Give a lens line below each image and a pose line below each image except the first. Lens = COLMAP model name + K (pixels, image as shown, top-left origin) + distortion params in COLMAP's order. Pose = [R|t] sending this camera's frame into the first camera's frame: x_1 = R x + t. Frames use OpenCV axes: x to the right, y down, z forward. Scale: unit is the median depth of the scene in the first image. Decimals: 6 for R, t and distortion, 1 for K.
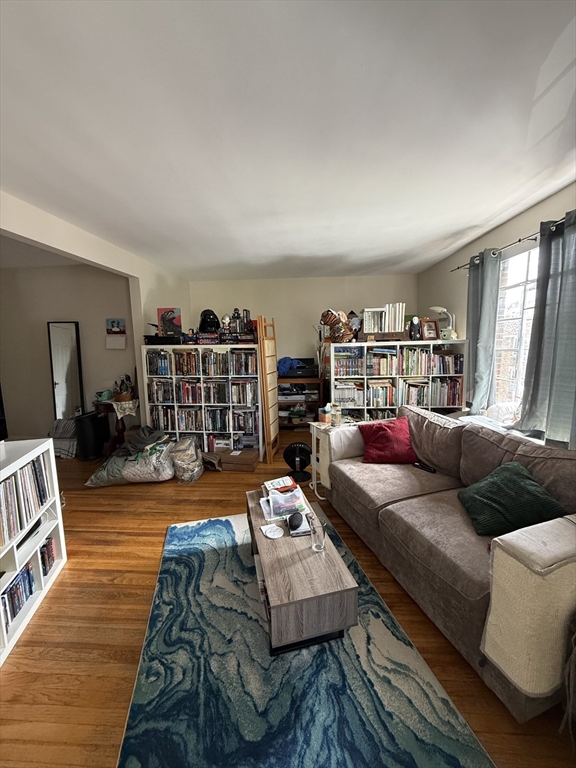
lens RADIAL K [[306.0, 0, 289.0], [0, 306.0, 382.3], [0, 0, 1]] dist [-0.000435, 0.000288]
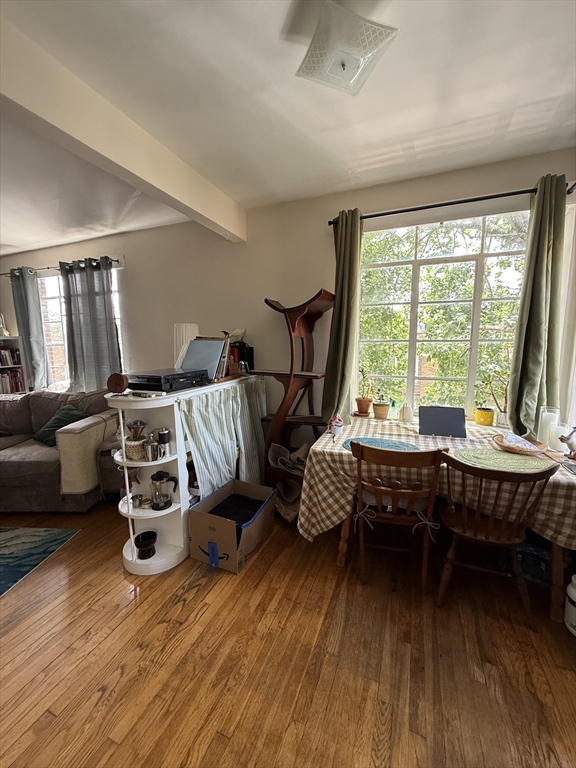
lens RADIAL K [[306.0, 0, 289.0], [0, 306.0, 382.3], [0, 0, 1]] dist [-0.000435, 0.000288]
pose [[0.321726, -0.107005, 0.940767, -0.271375], [0.134004, 0.988738, 0.066635, 0.117709], [-0.937302, 0.104628, 0.332442, -0.443033]]
